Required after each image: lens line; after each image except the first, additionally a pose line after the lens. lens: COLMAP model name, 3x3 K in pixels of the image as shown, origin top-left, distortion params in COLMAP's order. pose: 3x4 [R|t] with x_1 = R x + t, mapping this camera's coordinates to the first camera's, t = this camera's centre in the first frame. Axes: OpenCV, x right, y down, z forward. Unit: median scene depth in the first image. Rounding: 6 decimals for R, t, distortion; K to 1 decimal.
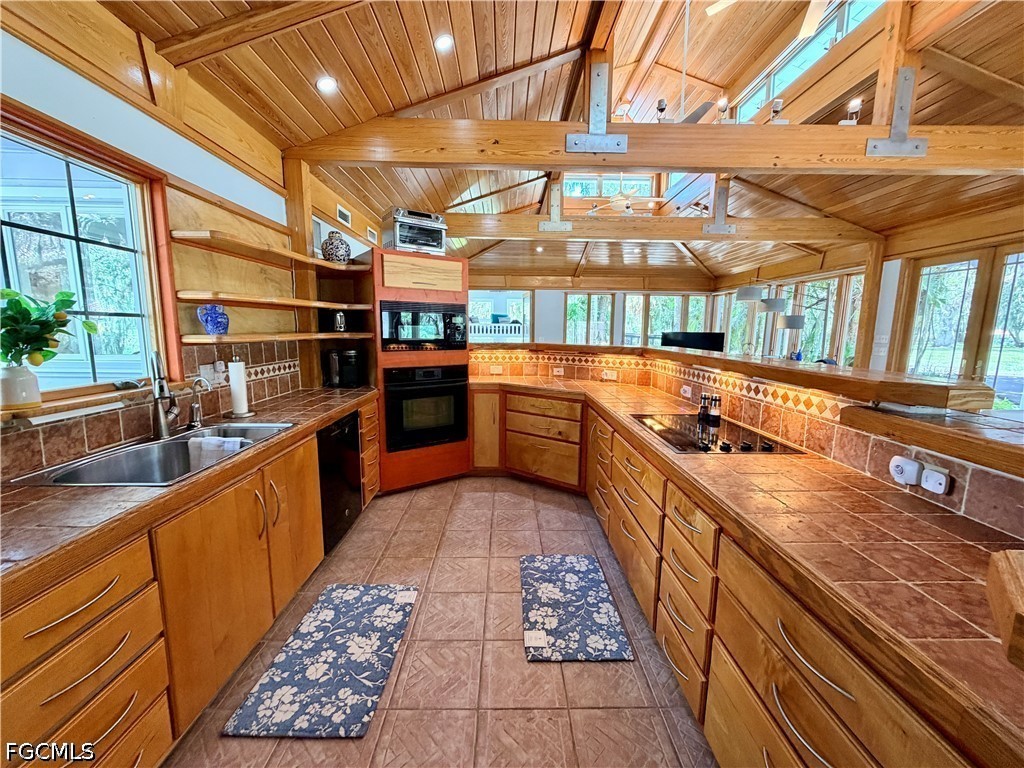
lens RADIAL K [[410.9, 0, 510.0], [0, 410.9, 385.5], [0, 0, 1]] dist [-0.000607, 0.000103]
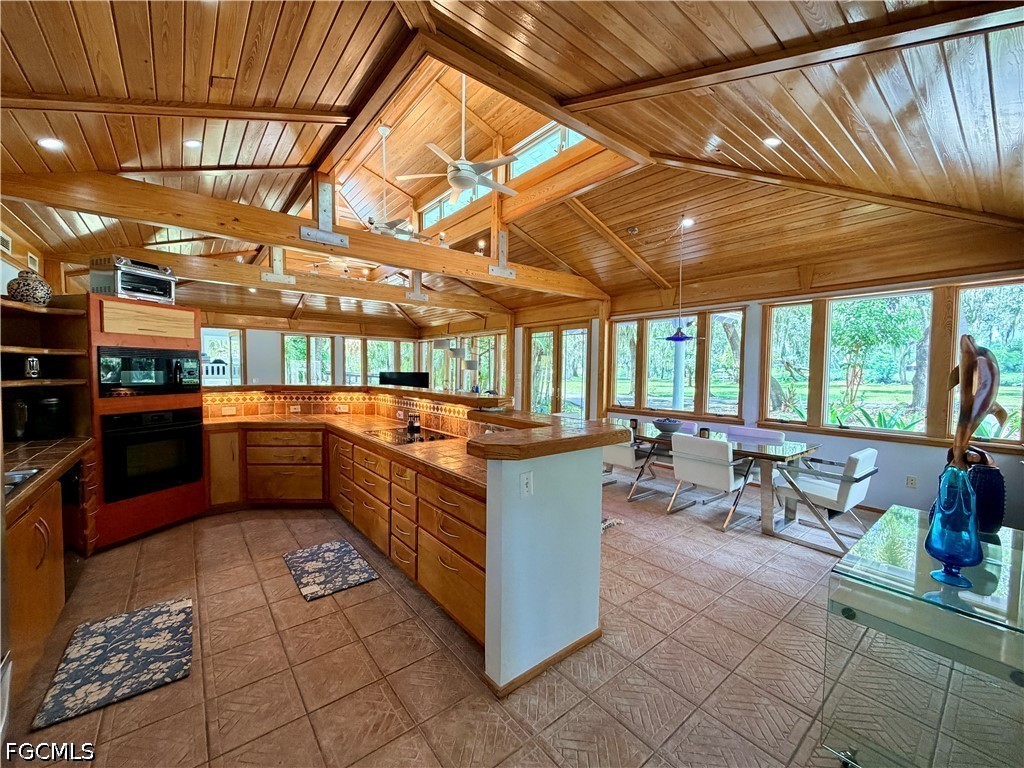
lens RADIAL K [[410.9, 0, 510.0], [0, 410.9, 385.5], [0, 0, 1]] dist [-0.000607, 0.000103]
pose [[0.788917, -0.027248, 0.613896, -0.137804], [0.084100, 0.994404, -0.063939, 0.031192], [-0.608718, 0.102071, 0.786793, -0.347649]]
